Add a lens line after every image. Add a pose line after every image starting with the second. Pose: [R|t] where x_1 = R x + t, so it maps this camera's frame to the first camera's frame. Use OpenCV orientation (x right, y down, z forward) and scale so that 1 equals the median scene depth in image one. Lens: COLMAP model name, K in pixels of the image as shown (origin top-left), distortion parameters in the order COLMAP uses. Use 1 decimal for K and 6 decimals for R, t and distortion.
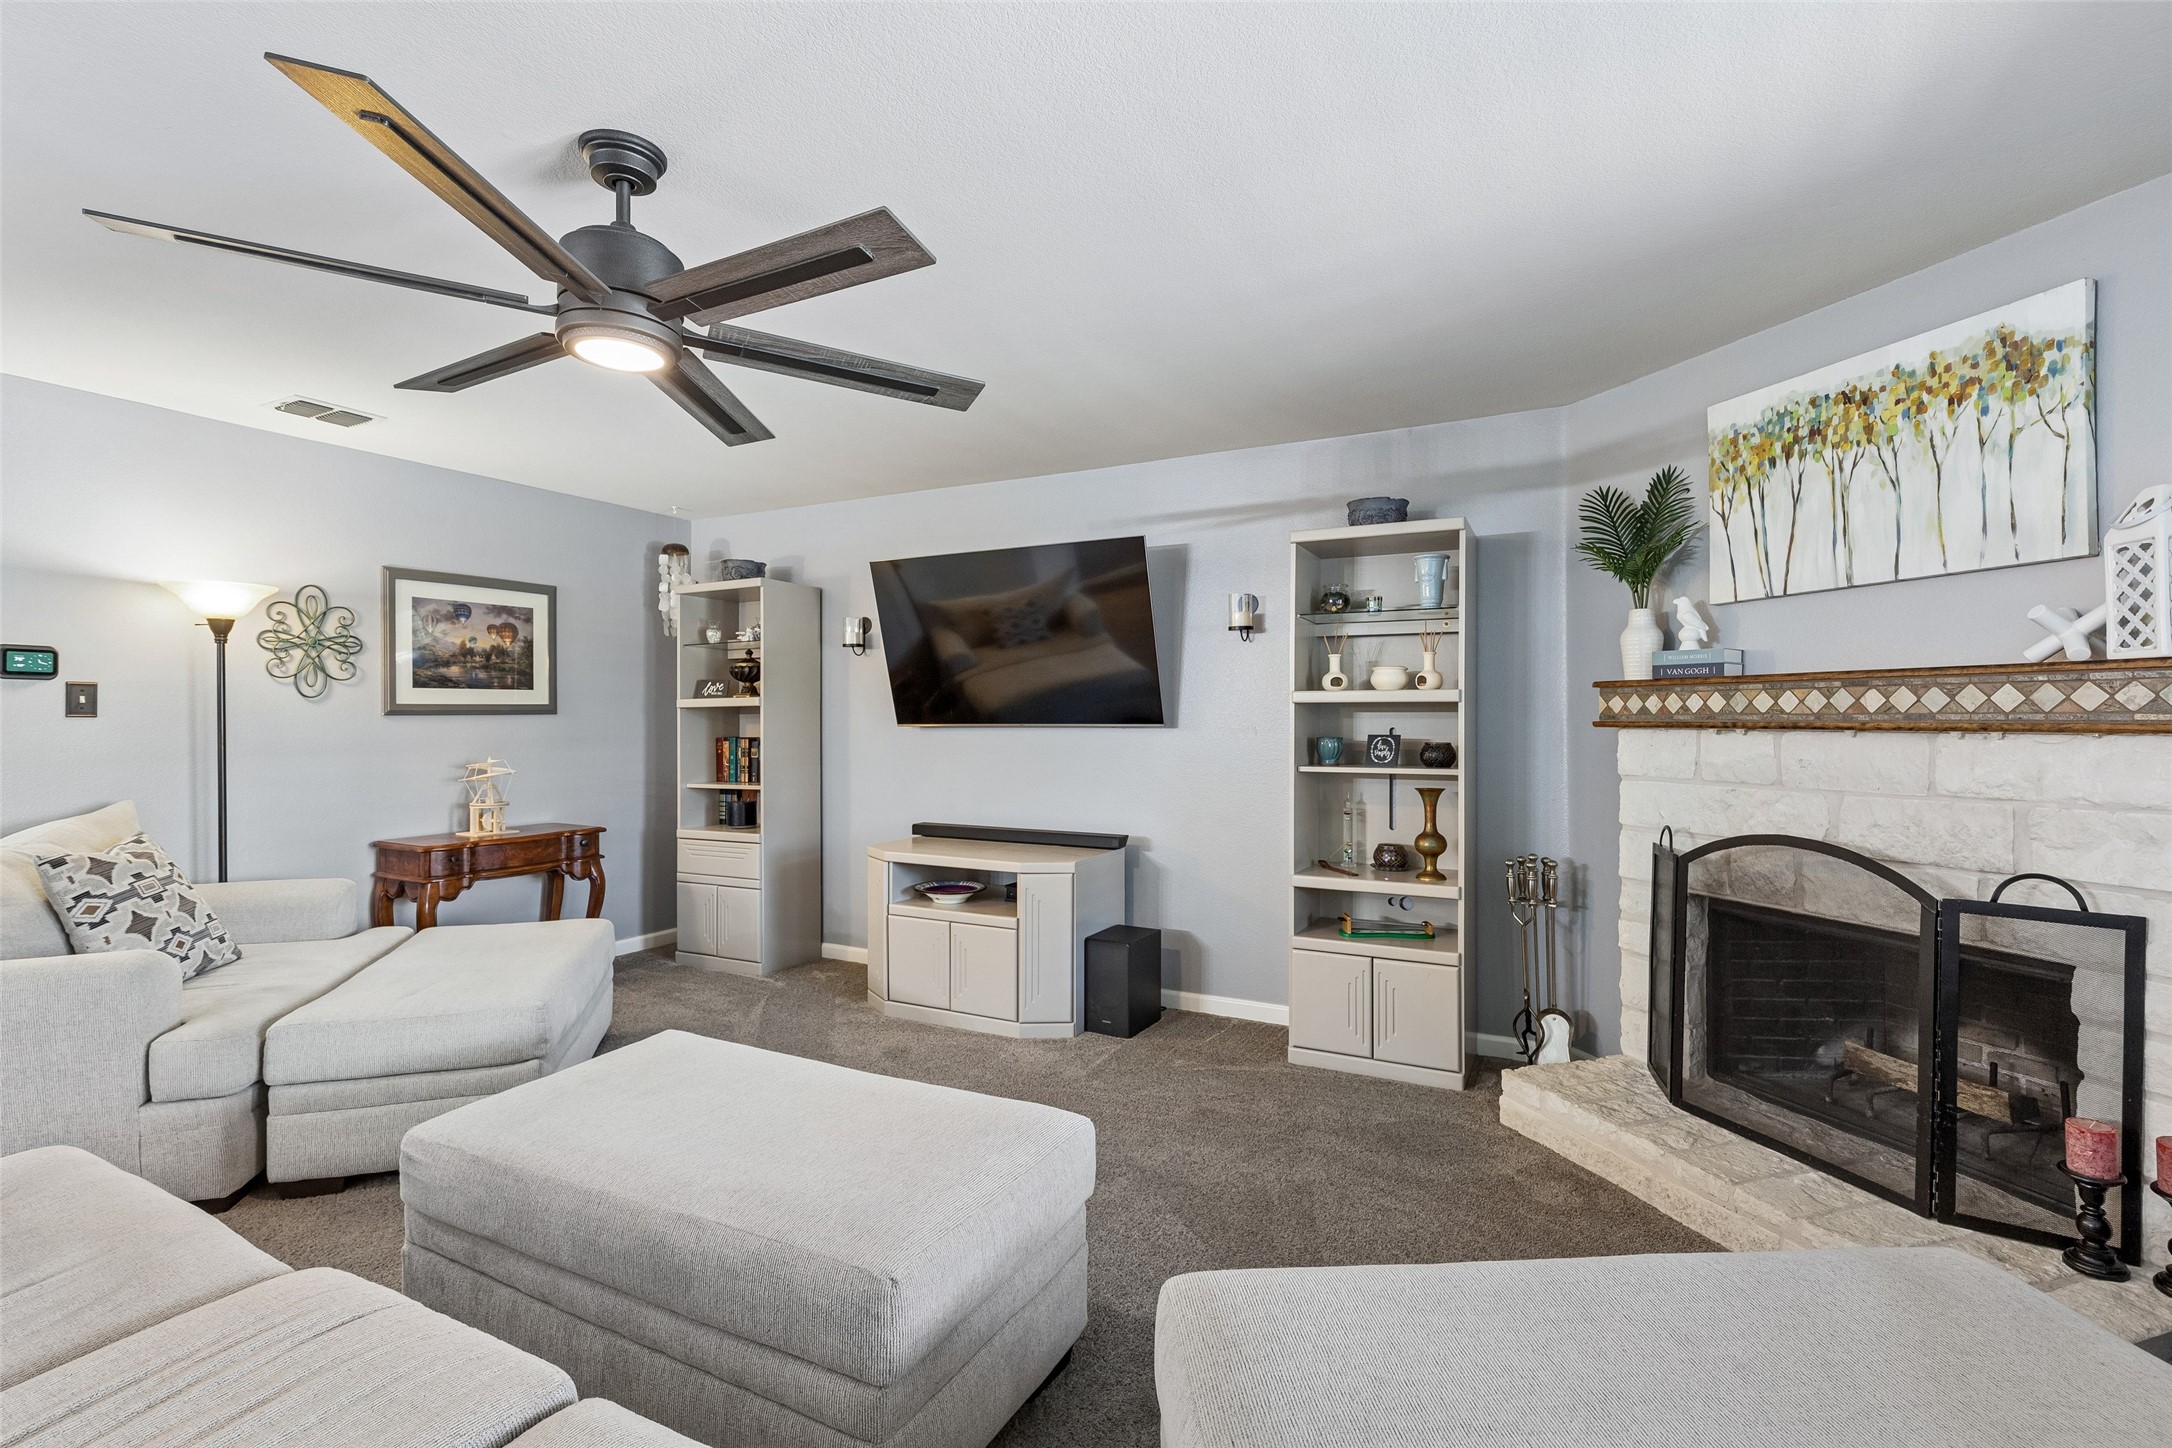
lens RADIAL K [[986.6, 0, 1079.2], [0, 986.6, 714.8], [0, 0, 1]] dist [0.007691, -0.001294]
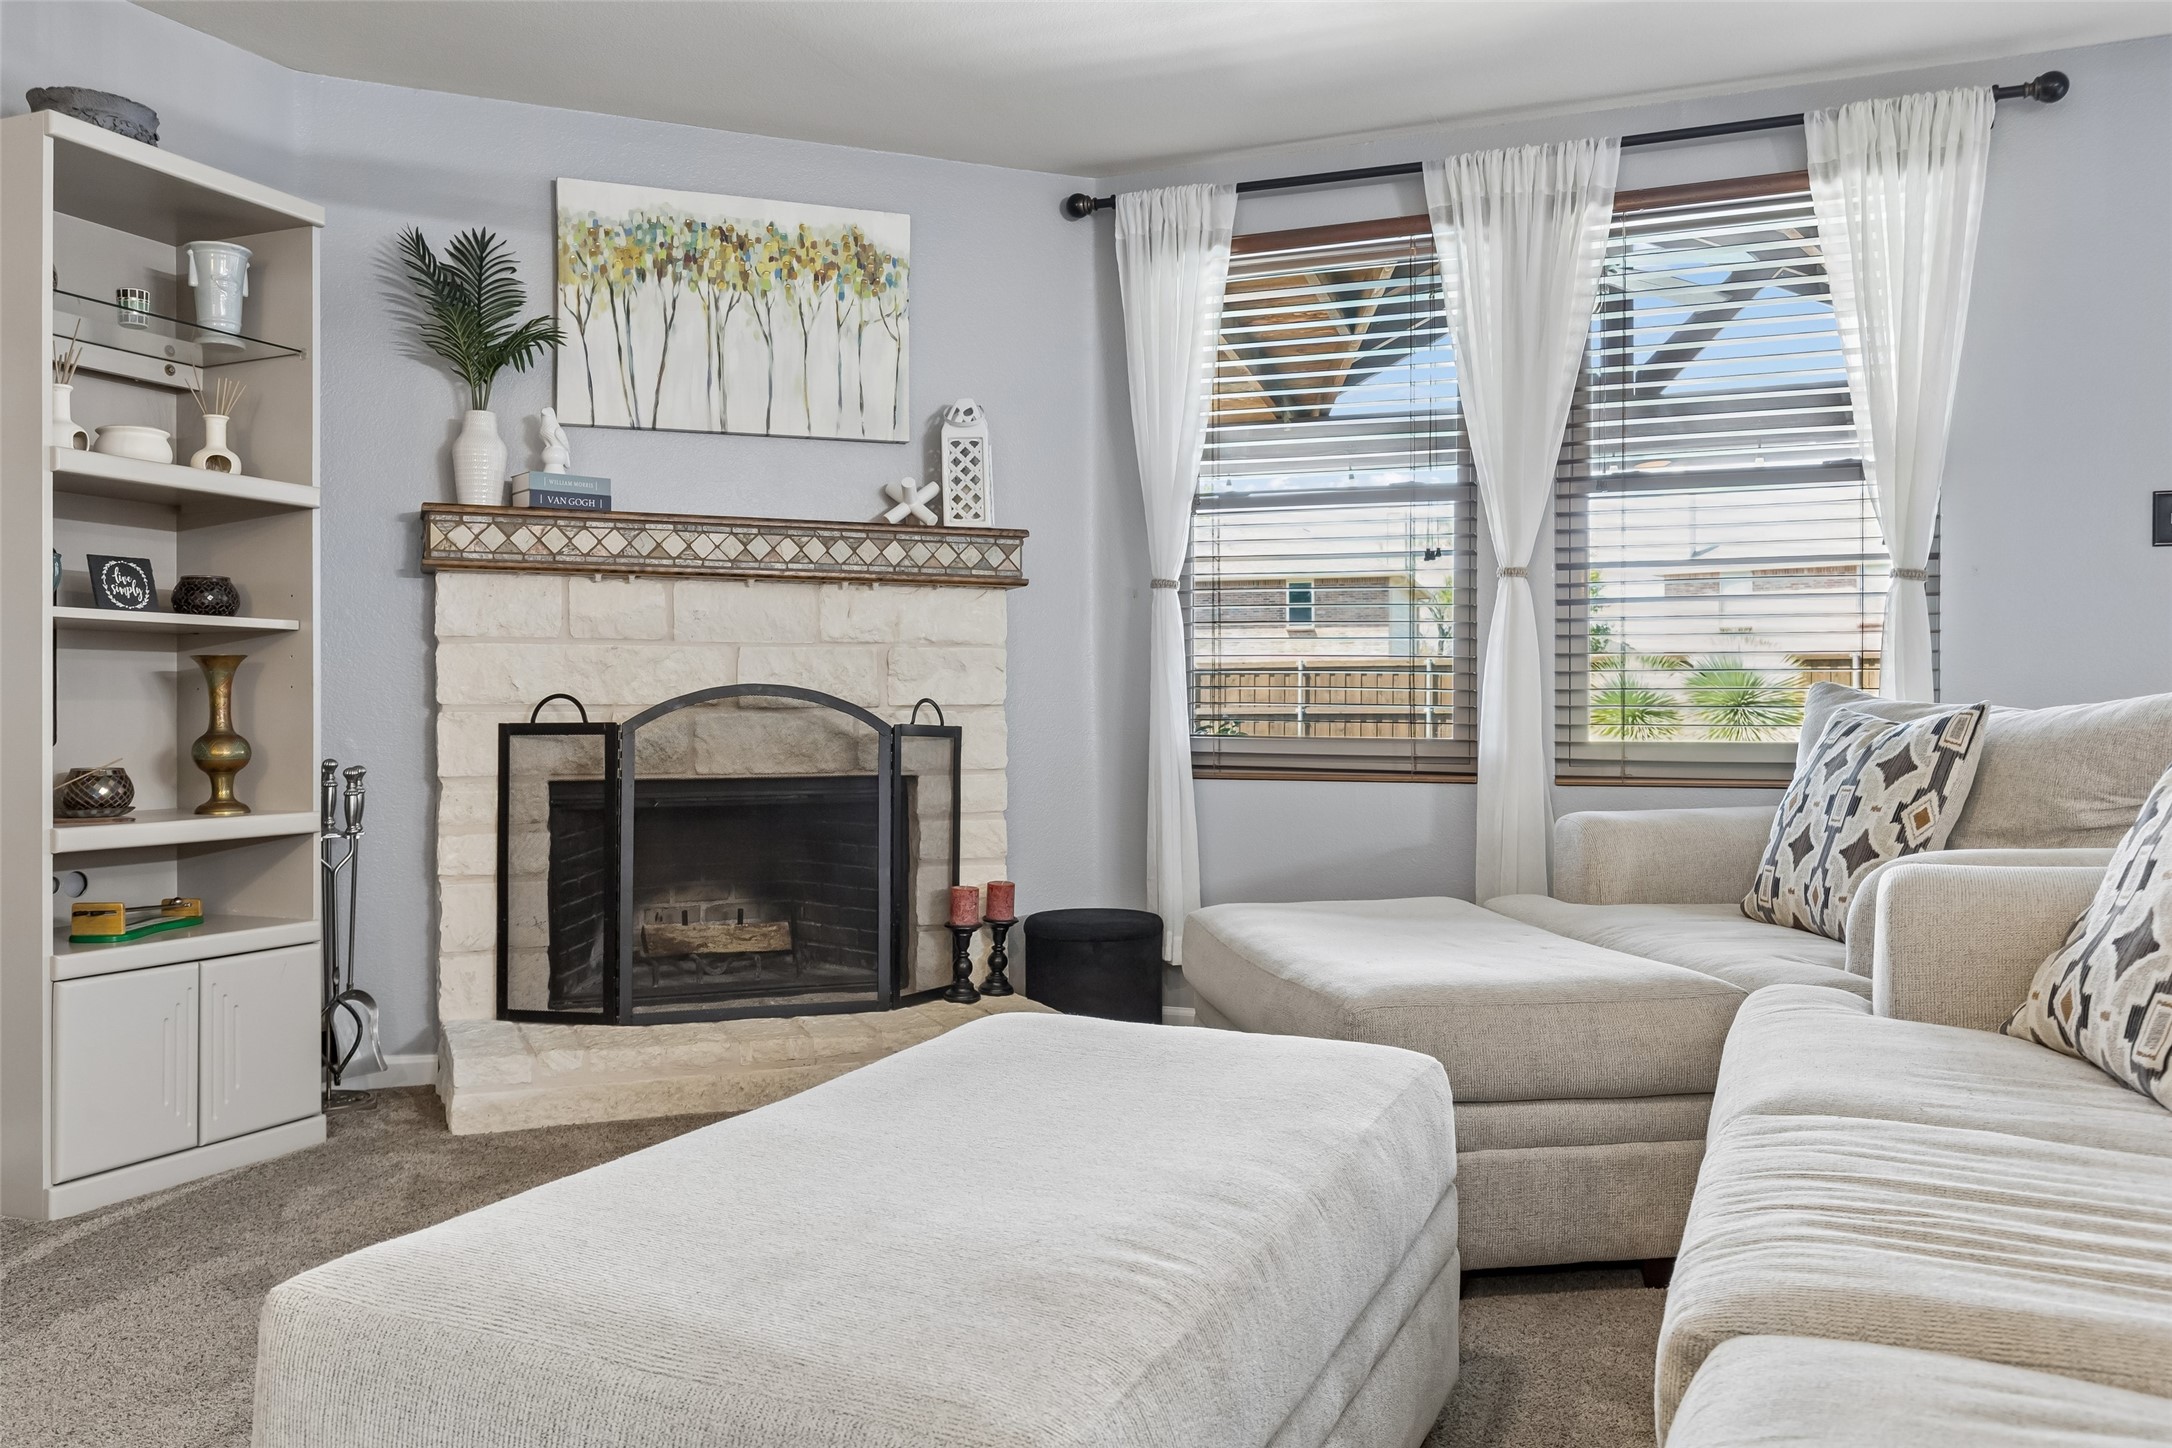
lens RADIAL K [[1670.4, 0, 1088.2], [0, 1670.4, 734.5], [0, 0, 1]] dist [0.008639, -0.004785]
pose [[-0.082003, -0.010580, 0.996576, -0.776283], [-0.001654, 0.999944, 0.010479, 0.130293], [-0.996631, -0.000789, -0.082016, 0.692022]]
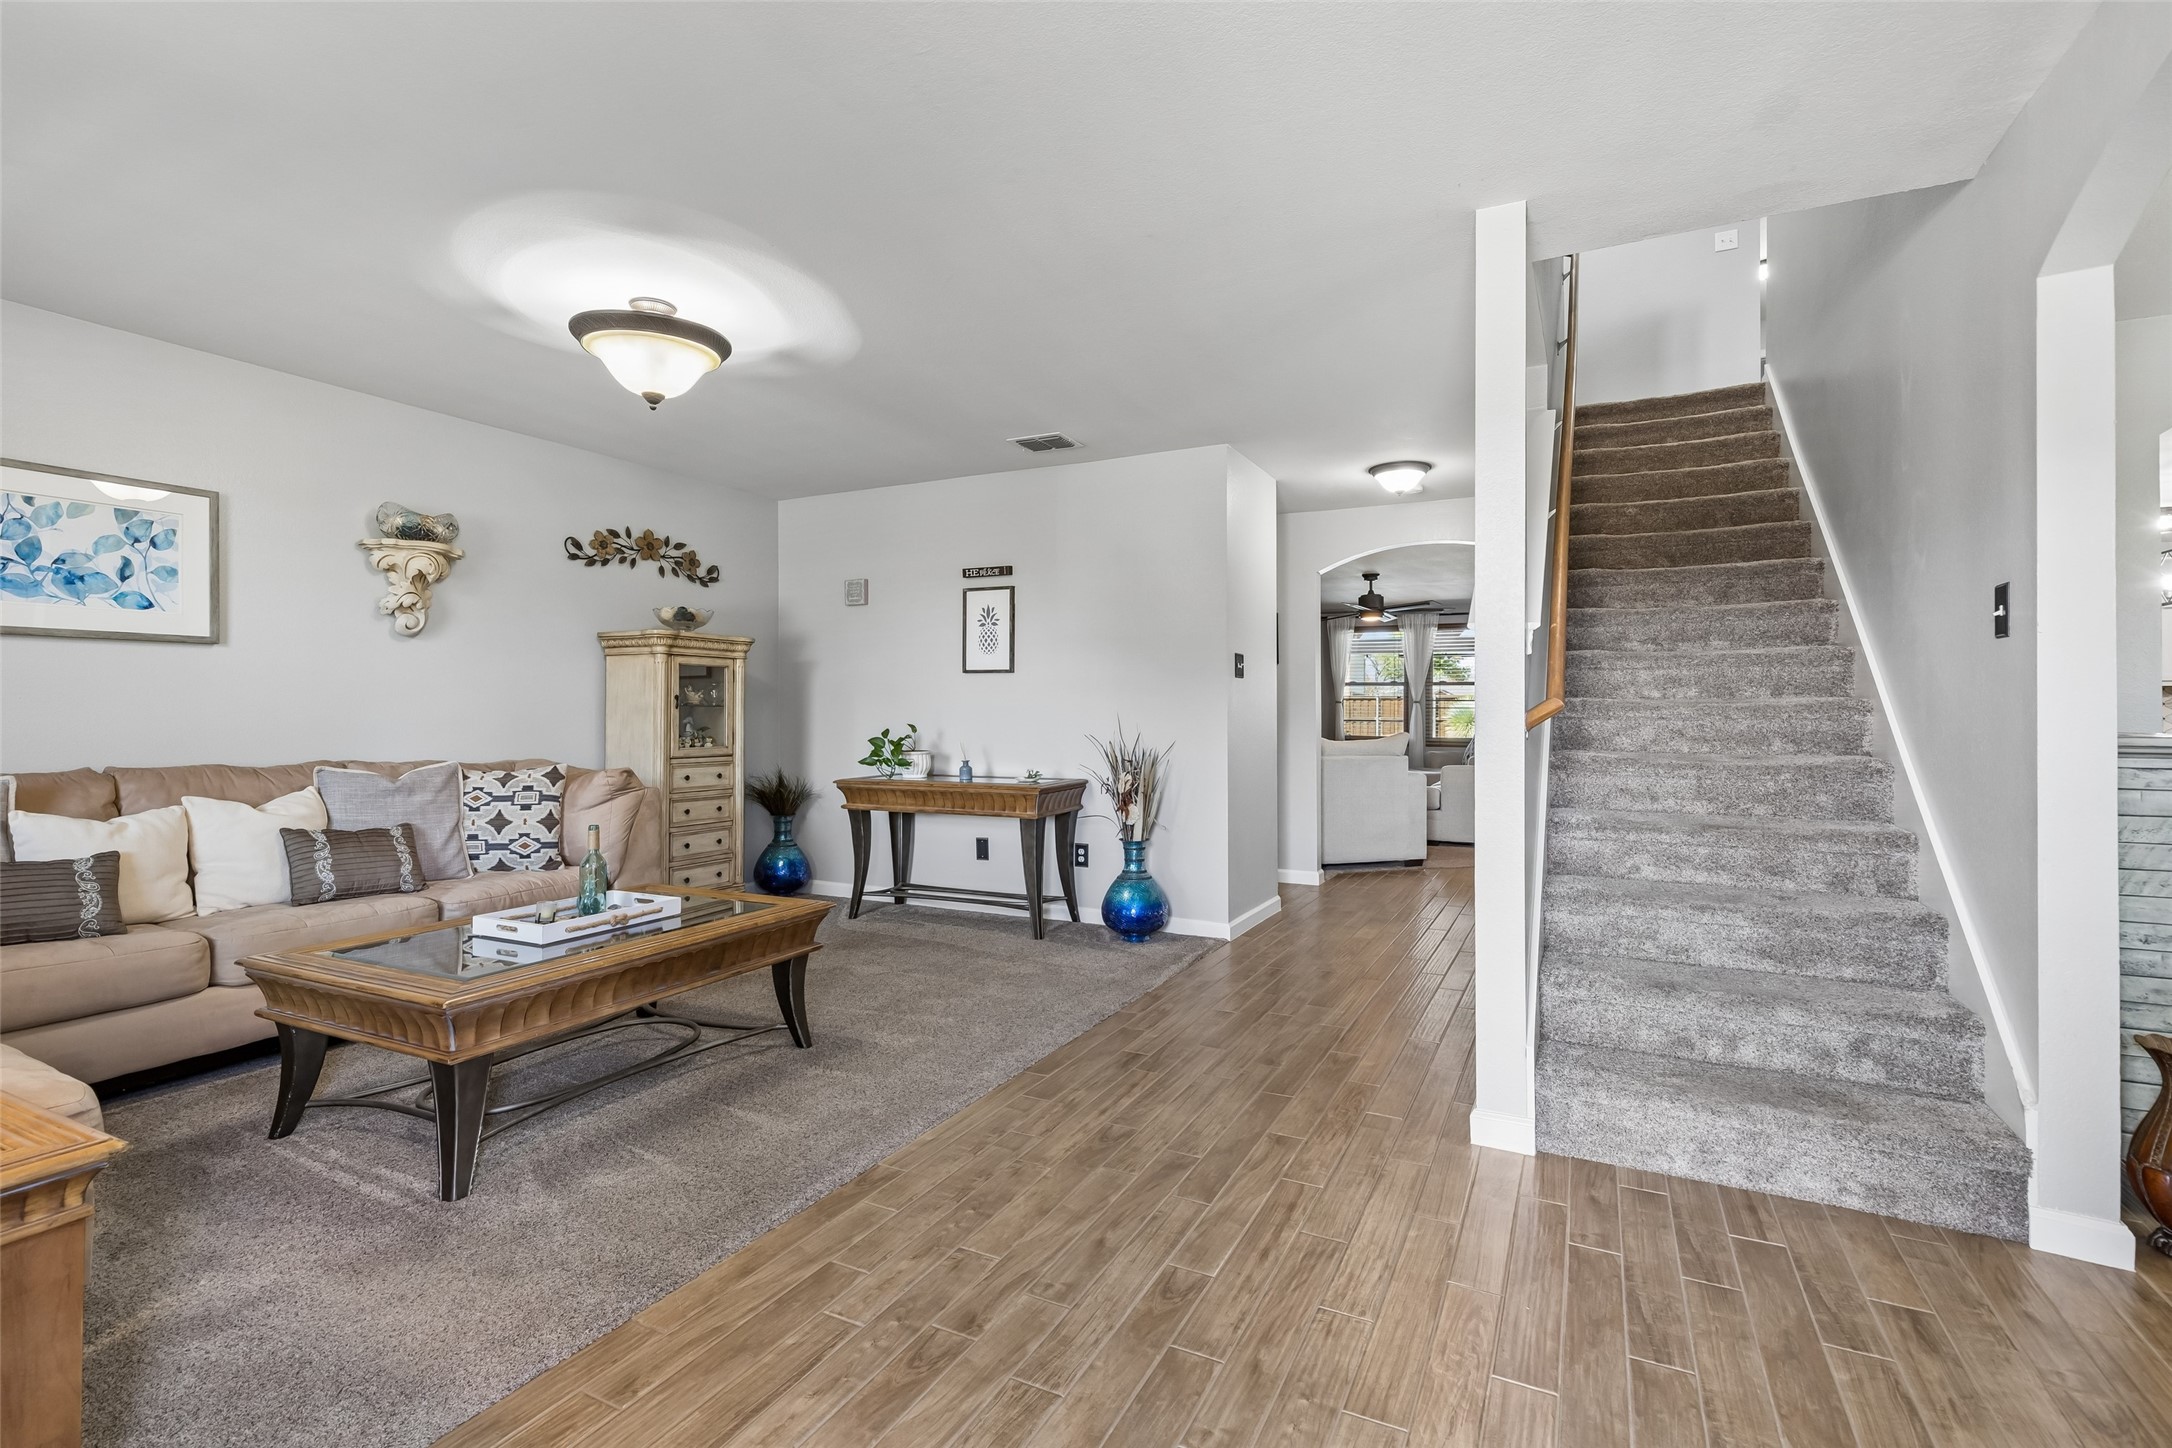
lens RADIAL K [[986.6, 0, 1094.0], [0, 986.6, 700.5], [0, 0, 1]] dist [0.007691, -0.001294]
pose [[-0.010642, 0.011676, 0.999875, -3.379662], [-0.005717, 0.999915, -0.011737, 0.056751], [-0.999927, -0.005841, -0.010574, 1.565416]]
